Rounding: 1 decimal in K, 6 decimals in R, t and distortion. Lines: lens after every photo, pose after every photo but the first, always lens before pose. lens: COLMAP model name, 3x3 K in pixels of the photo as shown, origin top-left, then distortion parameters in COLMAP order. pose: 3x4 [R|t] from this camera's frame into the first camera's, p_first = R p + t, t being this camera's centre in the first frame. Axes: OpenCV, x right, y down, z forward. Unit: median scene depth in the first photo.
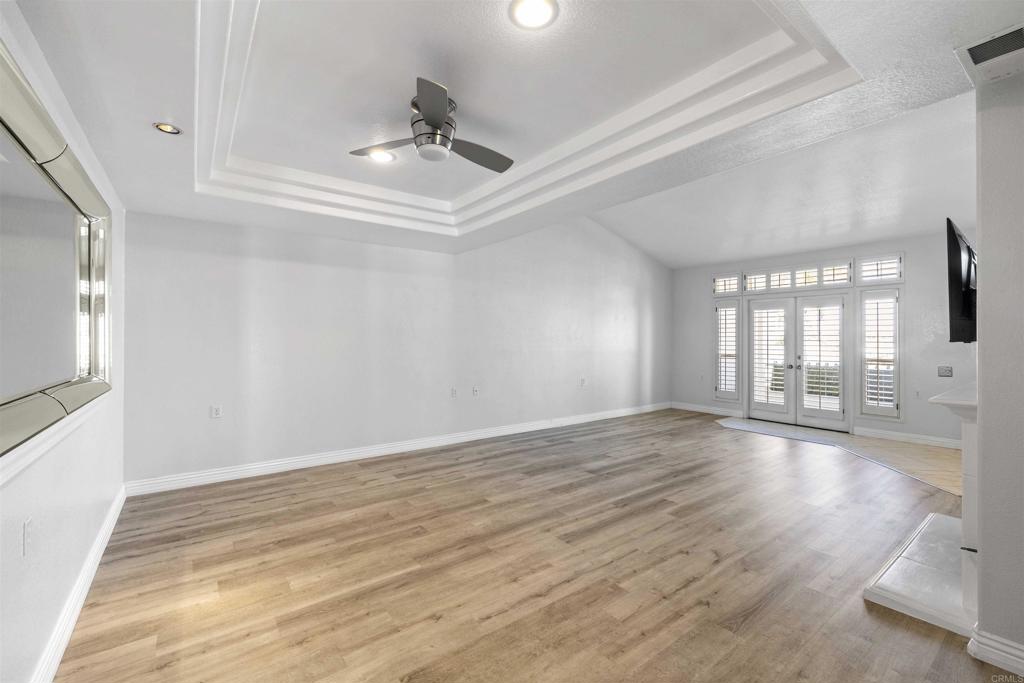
lens RADIAL K [[429.6, 0, 514.0], [0, 429.6, 337.7], [0, 0, 1]] dist [0.000491, -0.000232]
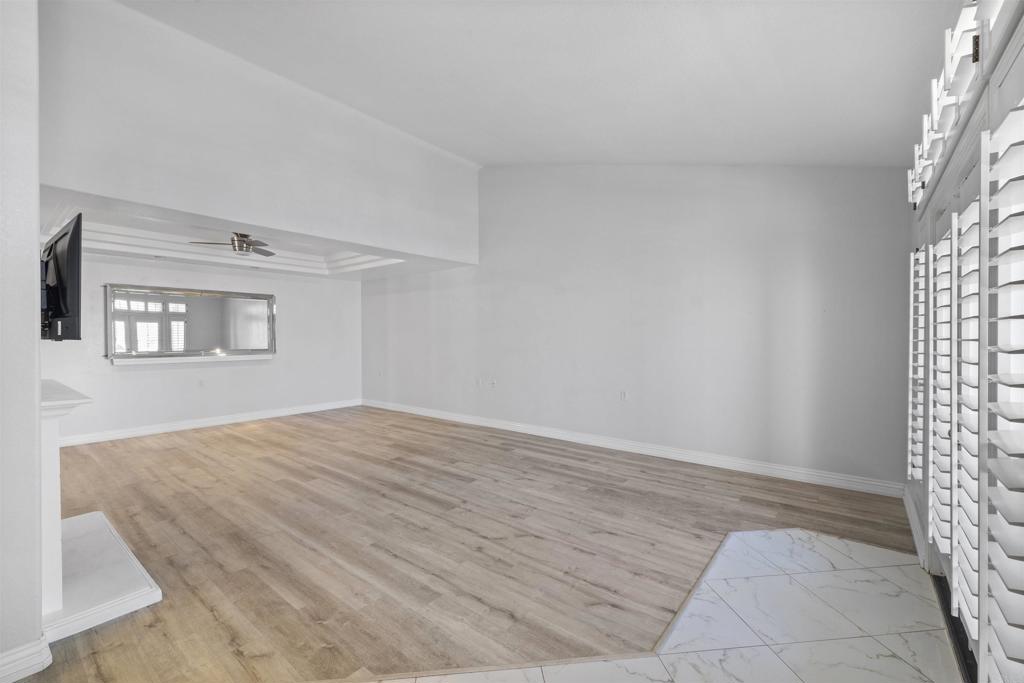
lens RADIAL K [[429.6, 0, 514.6], [0, 429.6, 342.9], [0, 0, 1]] dist [0.000491, -0.000232]
pose [[0.250557, 0.014489, -0.967993, 1.302804], [0.008074, 0.999822, 0.017056, 0.000334], [0.968068, -0.012089, 0.250396, 1.011518]]
